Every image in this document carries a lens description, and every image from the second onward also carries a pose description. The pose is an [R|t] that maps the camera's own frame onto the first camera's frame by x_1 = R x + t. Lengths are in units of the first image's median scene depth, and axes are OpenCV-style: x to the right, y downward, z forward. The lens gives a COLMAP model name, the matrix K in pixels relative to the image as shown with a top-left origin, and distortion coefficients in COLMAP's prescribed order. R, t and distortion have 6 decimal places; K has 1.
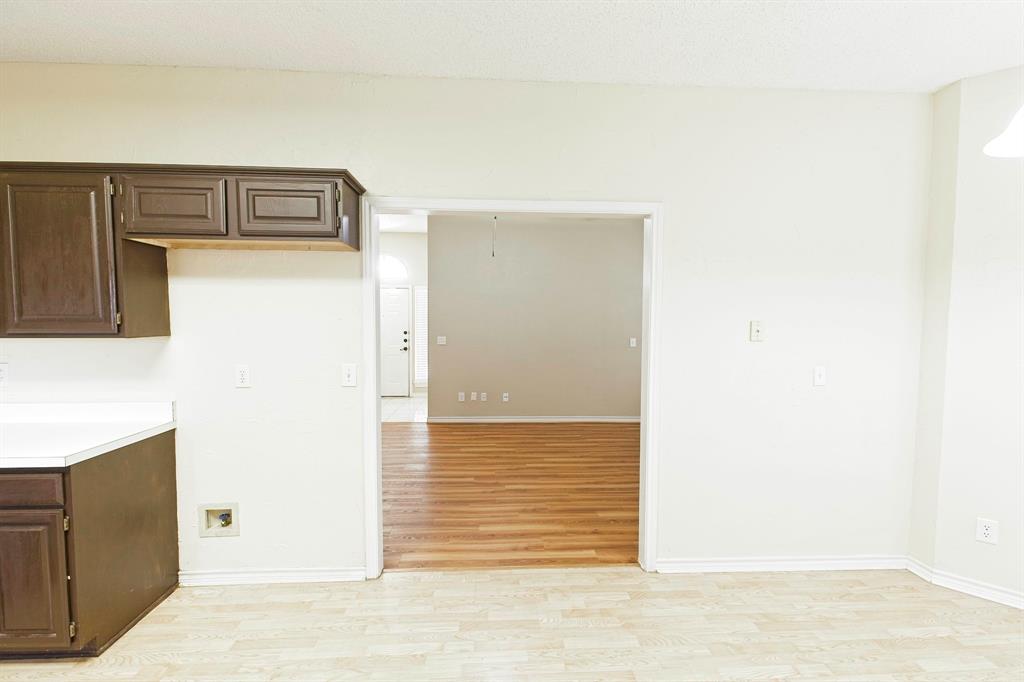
lens RADIAL K [[450.7, 0, 513.2], [0, 450.7, 343.0], [0, 0, 1]] dist [0.021167, -0.011375]
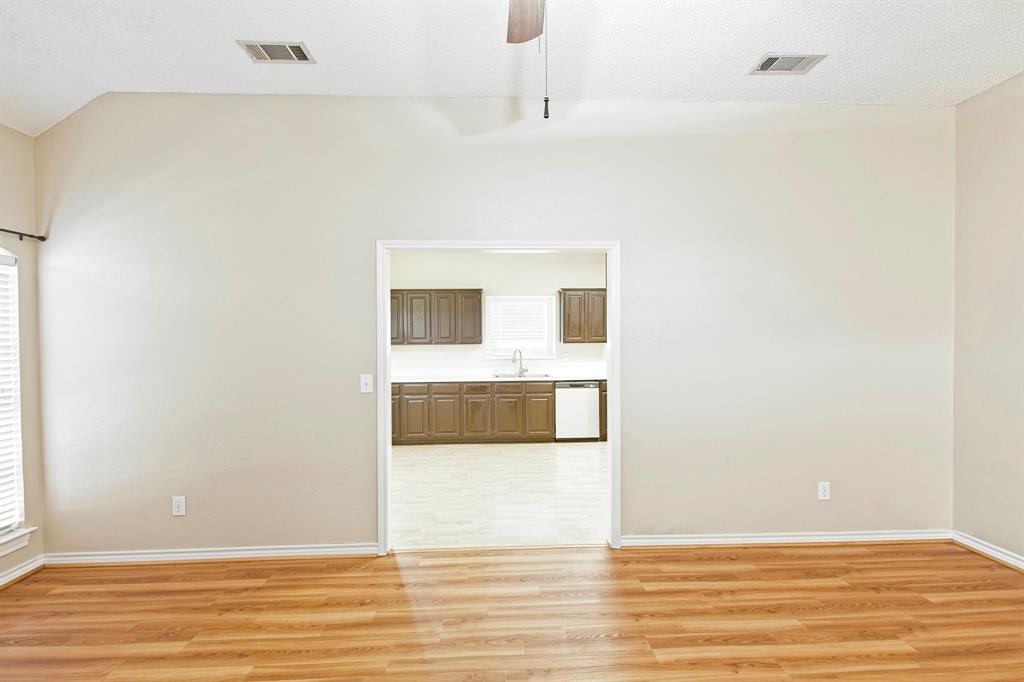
lens RADIAL K [[460.5, 0, 514.0], [0, 460.5, 344.1], [0, 0, 1]] dist [0.021461, -0.011290]
pose [[-0.999974, 0.000741, 0.007163, -0.029981], [0.001243, 0.997519, 0.070393, -0.078263], [-0.007093, 0.070400, -0.997494, 1.475611]]
